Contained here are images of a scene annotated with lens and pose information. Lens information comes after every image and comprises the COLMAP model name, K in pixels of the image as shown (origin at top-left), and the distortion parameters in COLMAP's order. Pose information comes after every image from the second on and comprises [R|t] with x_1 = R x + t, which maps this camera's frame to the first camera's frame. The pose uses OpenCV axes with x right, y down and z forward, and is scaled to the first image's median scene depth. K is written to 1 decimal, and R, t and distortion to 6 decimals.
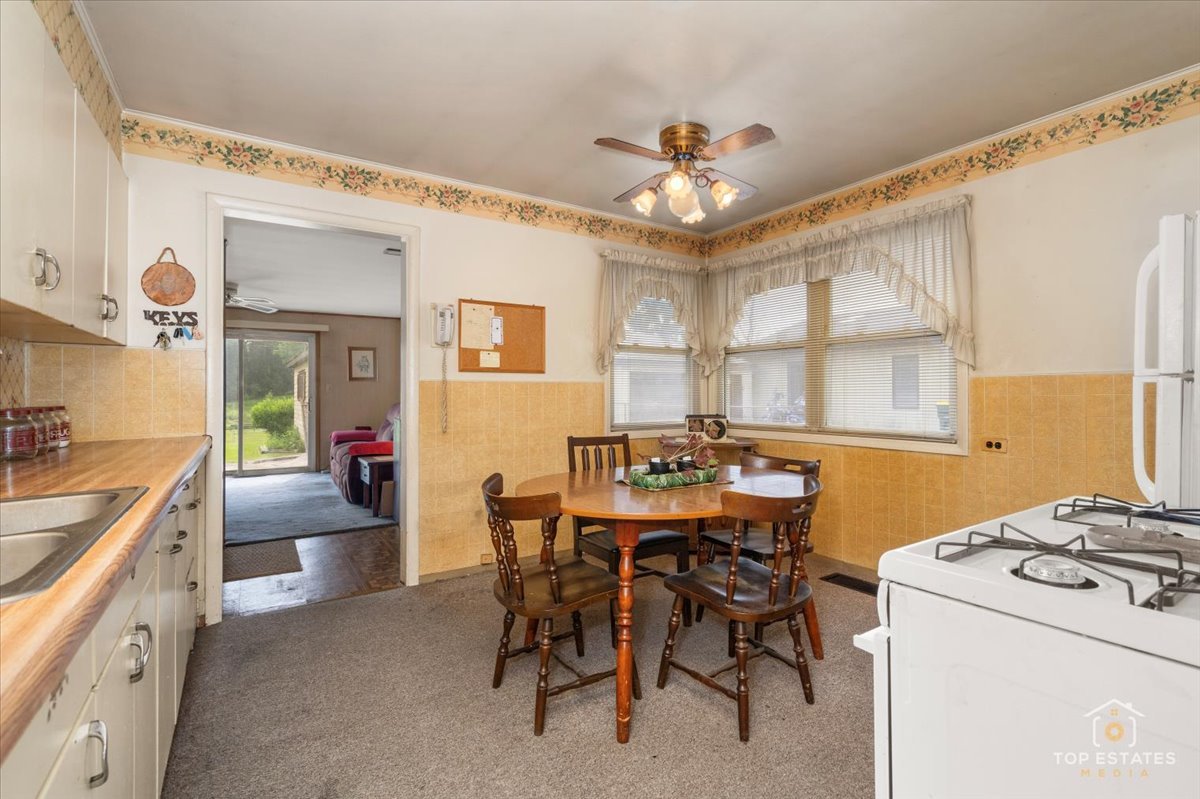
lens RADIAL K [[548.3, 0, 609.5], [0, 548.3, 390.5], [0, 0, 1]] dist [0.000612, 0.000405]
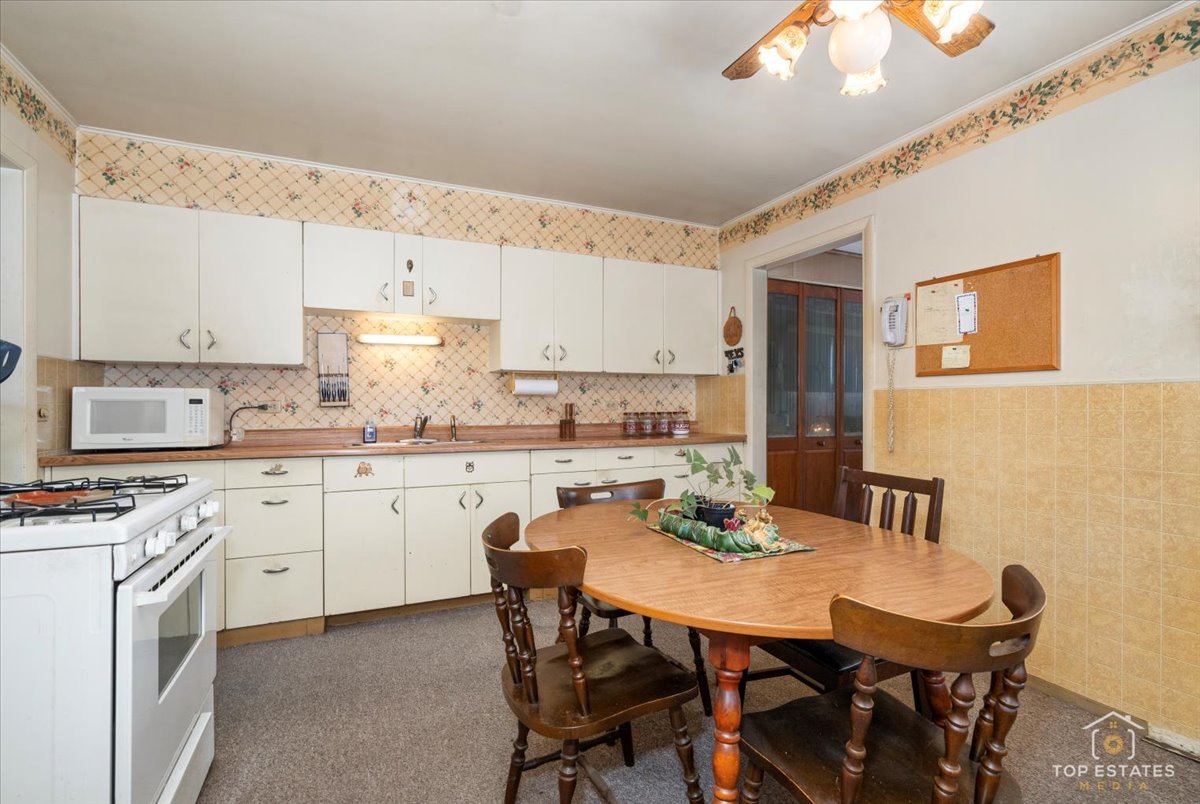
lens RADIAL K [[563.8, 0, 600.0], [0, 563.8, 402.0], [0, 0, 1]] dist [0.001870, 0.000000]
pose [[-0.169922, -0.001615, -0.985456, 0.570776], [0.007638, 0.999966, -0.002956, 0.000228], [0.985428, -0.008029, -0.169904, 0.670140]]
